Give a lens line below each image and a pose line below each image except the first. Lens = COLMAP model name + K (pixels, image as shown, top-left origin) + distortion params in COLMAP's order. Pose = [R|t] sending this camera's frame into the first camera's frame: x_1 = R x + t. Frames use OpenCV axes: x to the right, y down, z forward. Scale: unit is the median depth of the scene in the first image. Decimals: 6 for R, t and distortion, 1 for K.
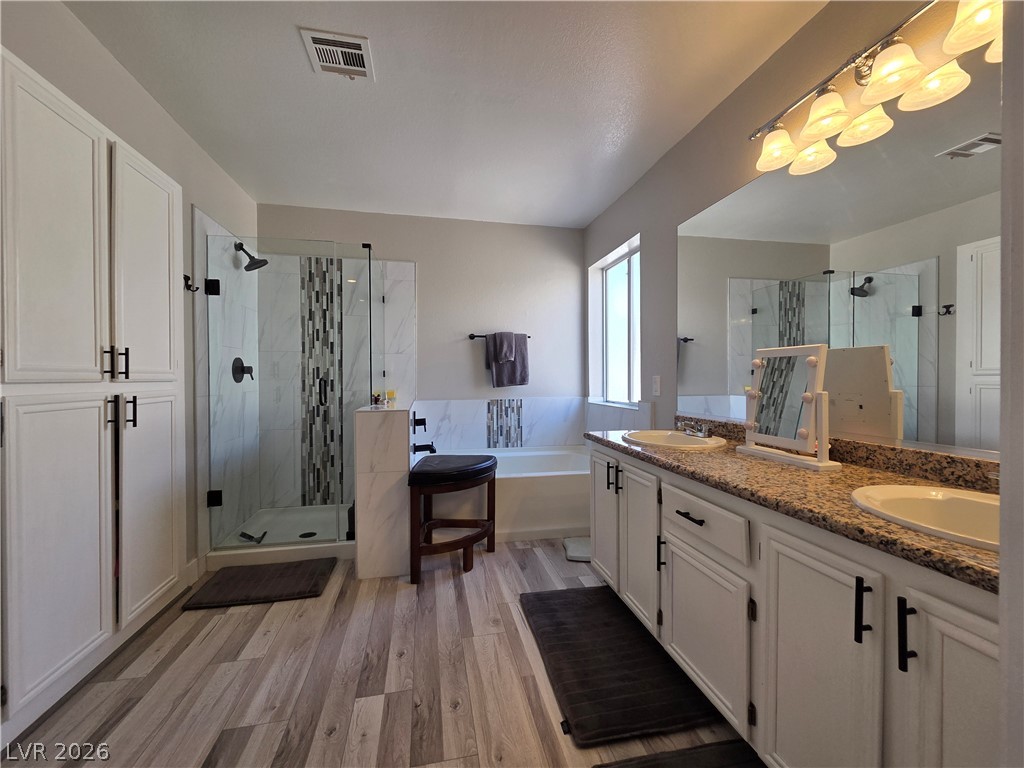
lens RADIAL K [[420.6, 0, 512.0], [0, 420.6, 384.0], [0, 0, 1]] dist [0.014773, -0.005761]
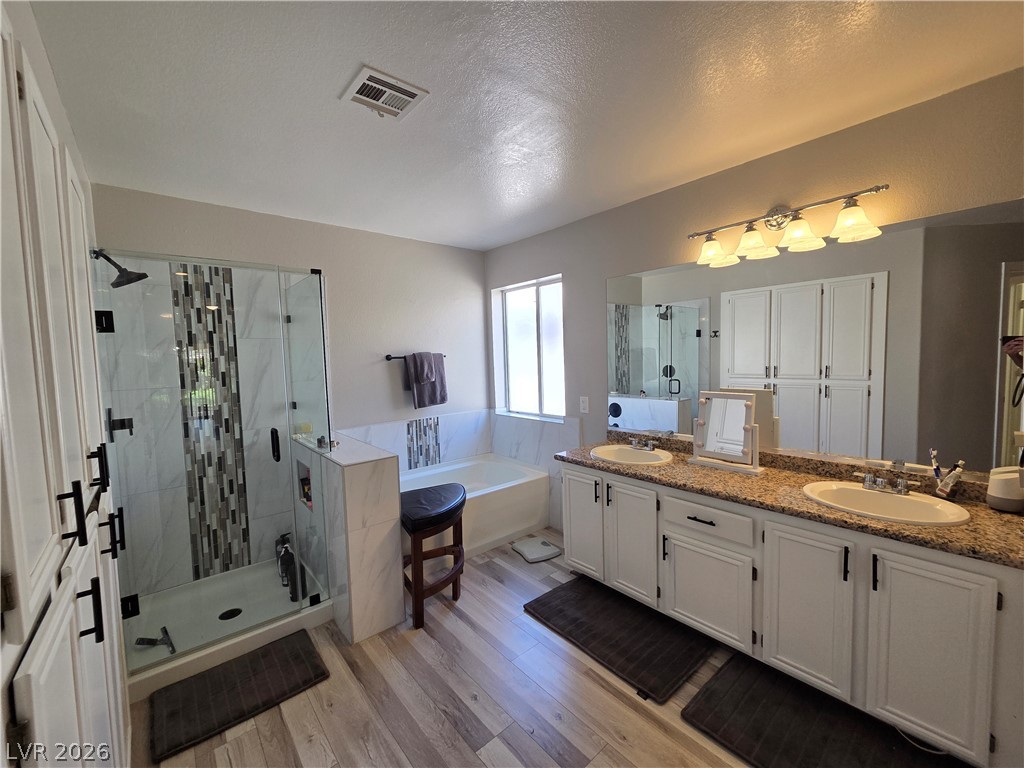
lens RADIAL K [[420.6, 0, 512.0], [0, 420.6, 384.0], [0, 0, 1]] dist [0.014773, -0.005761]
pose [[0.875099, -0.056602, 0.480623, -0.338472], [0.033220, 0.997820, 0.057025, -0.105763], [-0.482803, -0.033936, 0.875071, 0.027650]]
